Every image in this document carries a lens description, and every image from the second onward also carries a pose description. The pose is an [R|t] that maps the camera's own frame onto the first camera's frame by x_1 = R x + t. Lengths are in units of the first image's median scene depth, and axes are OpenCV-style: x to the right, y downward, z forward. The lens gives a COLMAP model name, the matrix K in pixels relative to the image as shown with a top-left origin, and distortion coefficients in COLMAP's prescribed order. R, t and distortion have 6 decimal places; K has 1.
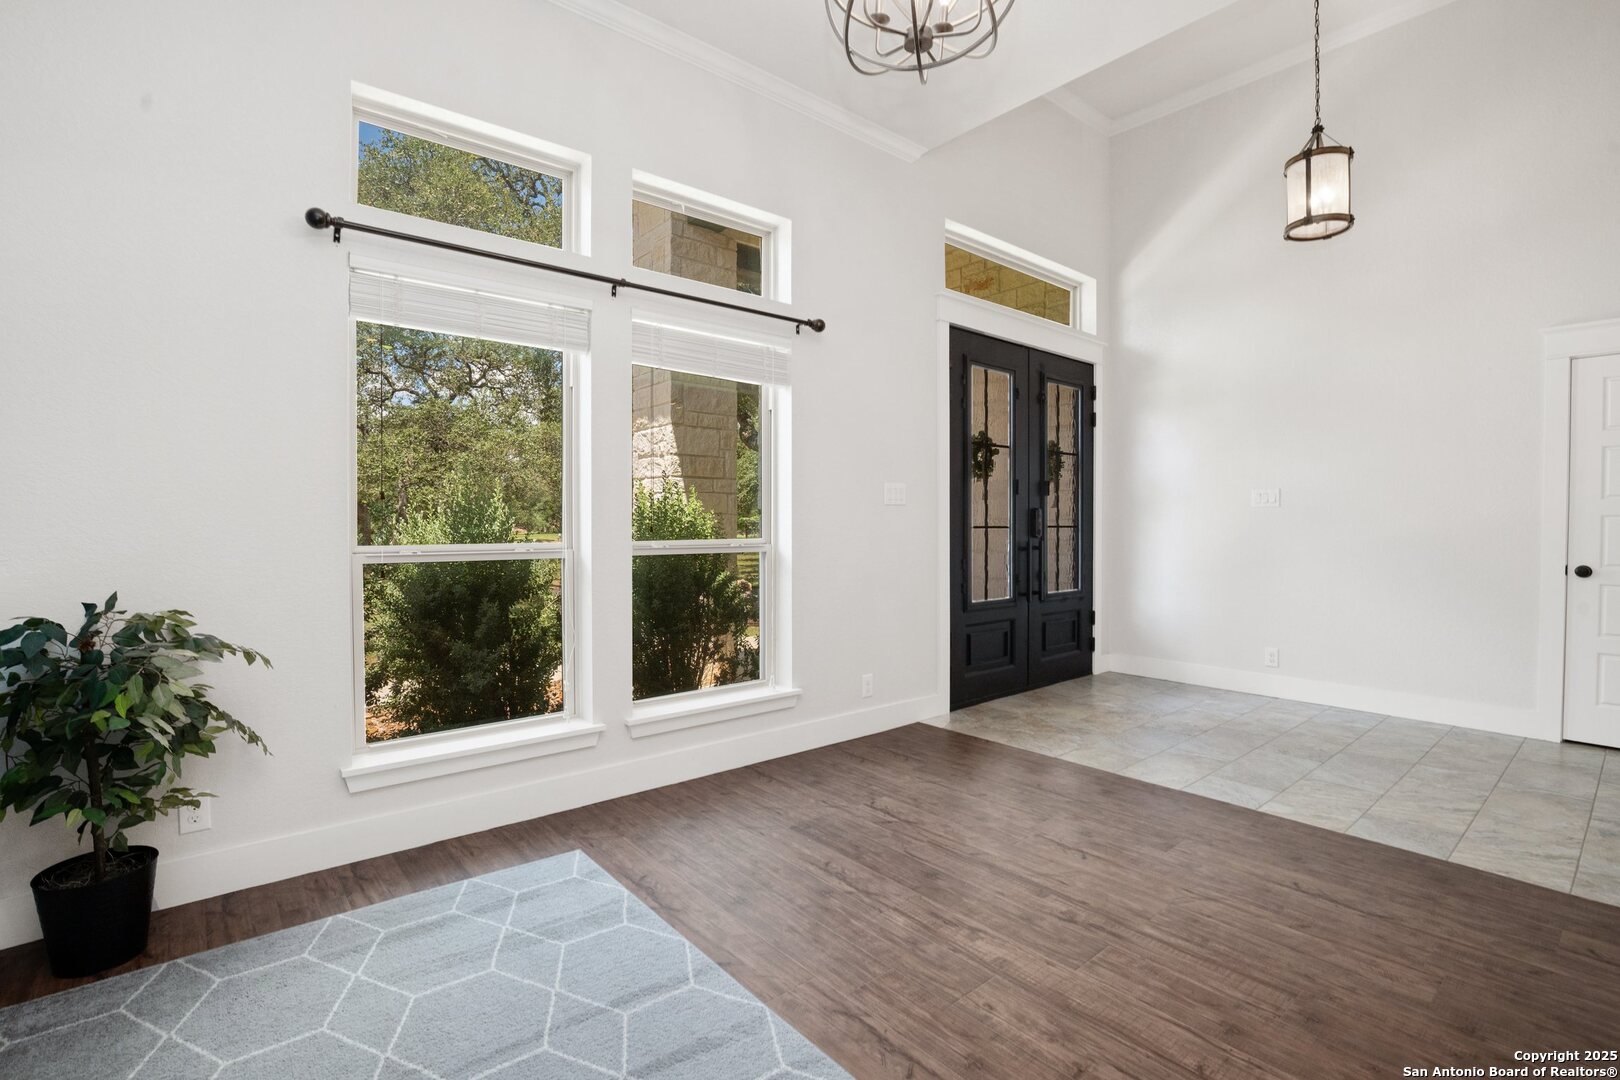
lens RADIAL K [[760.8, 0, 793.6], [0, 760.8, 534.0], [0, 0, 1]] dist [-0.023775, 0.001615]
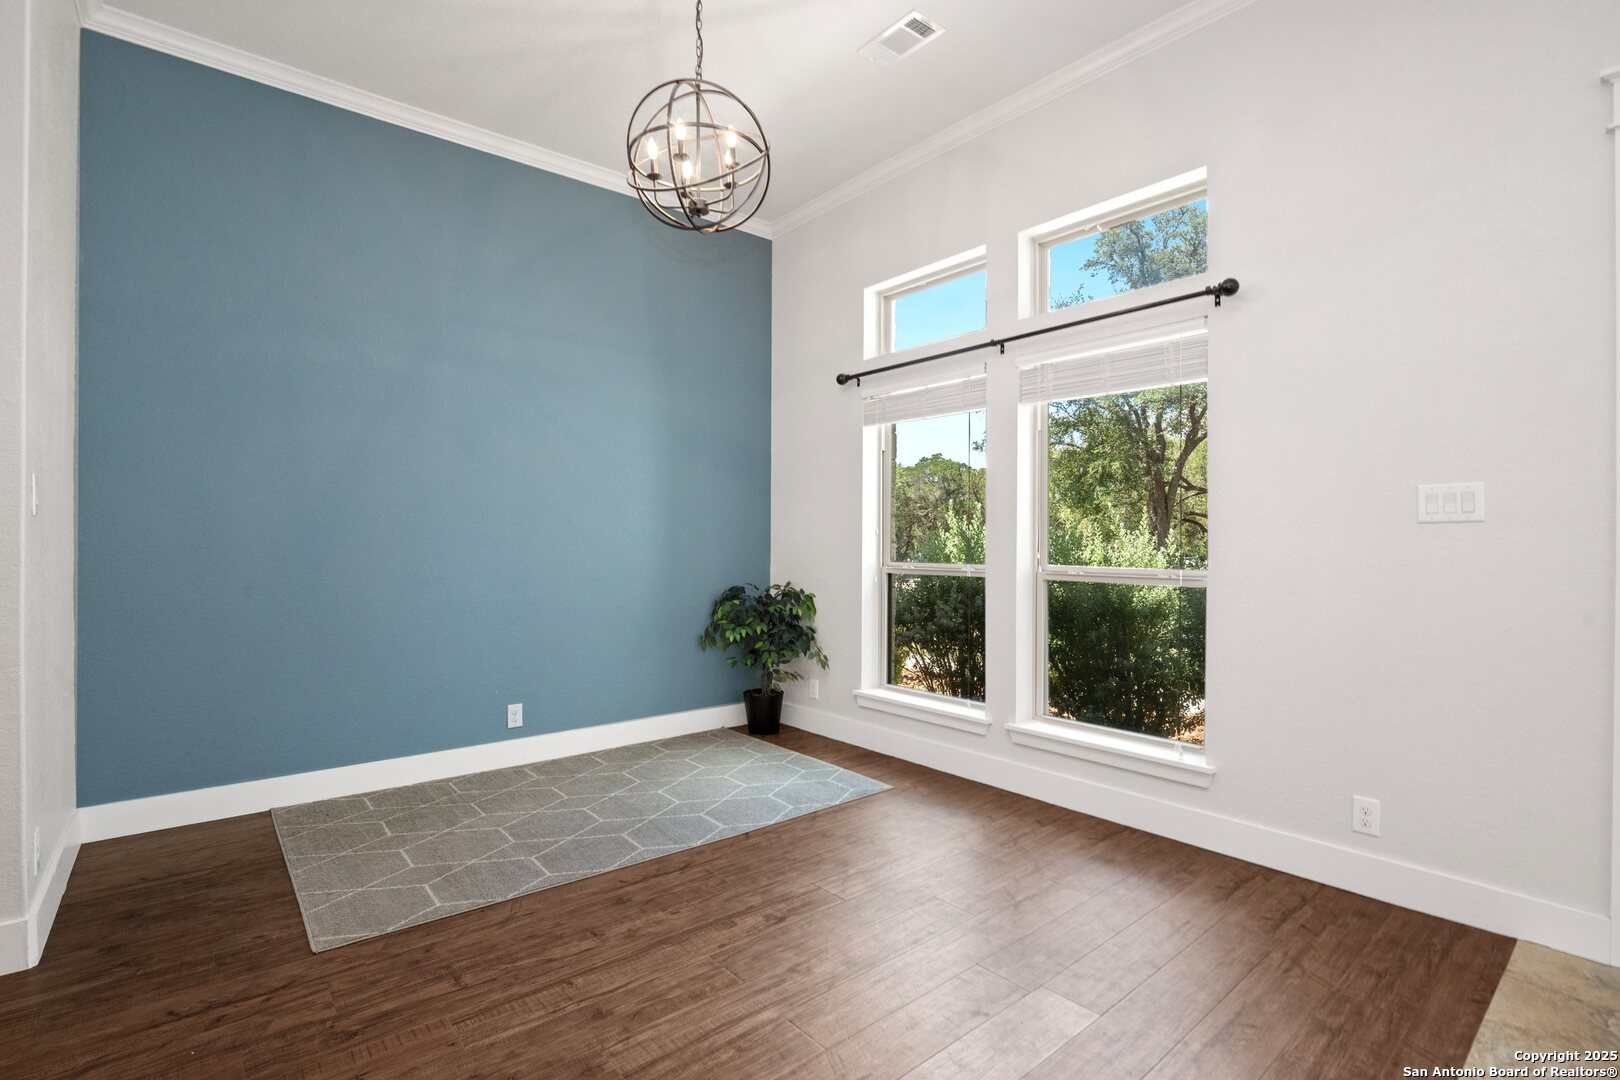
lens RADIAL K [[760.8, 0, 806.1], [0, 760.8, 545.9], [0, 0, 1]] dist [-0.023775, 0.001615]
pose [[-0.002076, 0.002962, -0.999993, 1.036121], [-0.019599, 0.999803, 0.003002, -0.019299], [0.999806, 0.019605, -0.002017, 0.793275]]
